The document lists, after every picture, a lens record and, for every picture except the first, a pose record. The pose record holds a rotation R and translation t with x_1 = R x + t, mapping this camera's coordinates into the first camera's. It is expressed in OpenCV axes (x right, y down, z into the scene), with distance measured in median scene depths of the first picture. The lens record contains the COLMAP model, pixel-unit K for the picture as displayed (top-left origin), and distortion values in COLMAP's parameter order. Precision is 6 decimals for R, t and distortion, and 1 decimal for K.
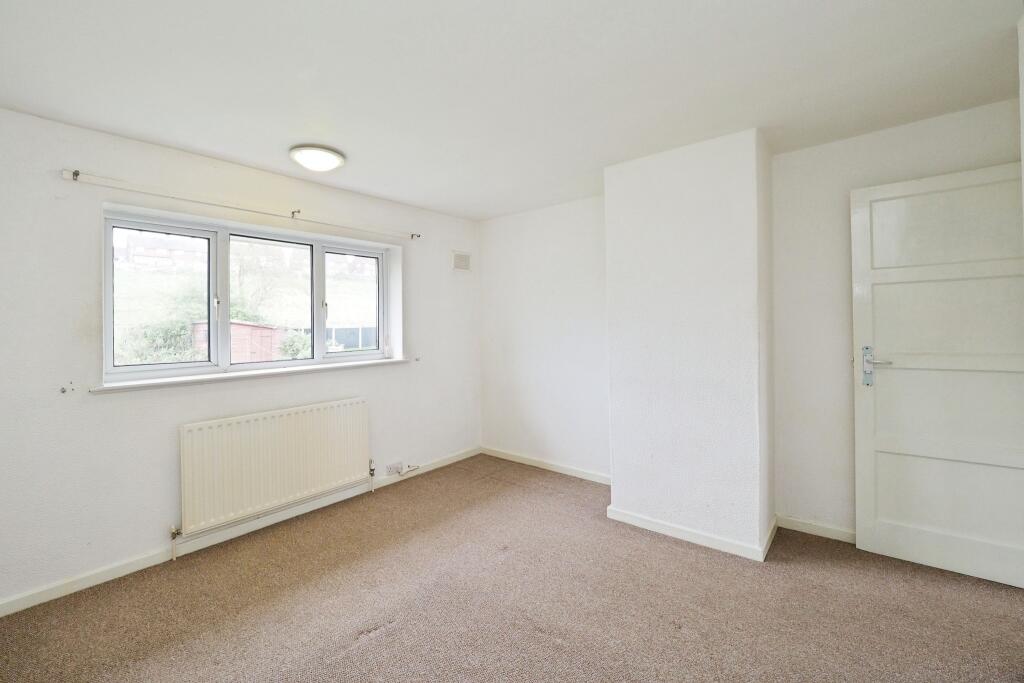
lens RADIAL K [[429.2, 0, 513.9], [0, 429.2, 332.4], [0, 0, 1]] dist [-0.003312, -0.001373]
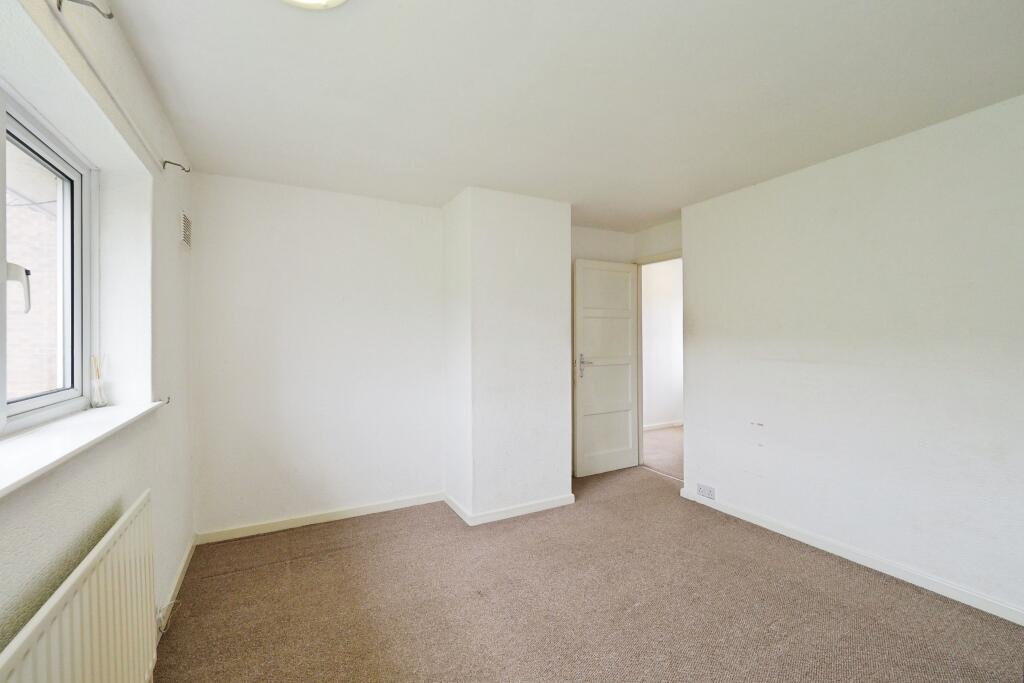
lens RADIAL K [[429.2, 0, 506.6], [0, 429.2, 338.6], [0, 0, 1]] dist [-0.003312, -0.001373]
pose [[0.377705, 0.005943, 0.925907, -0.588647], [0.000048, 0.999979, -0.006438, -0.010295], [-0.925926, 0.002476, 0.377697, 0.446120]]
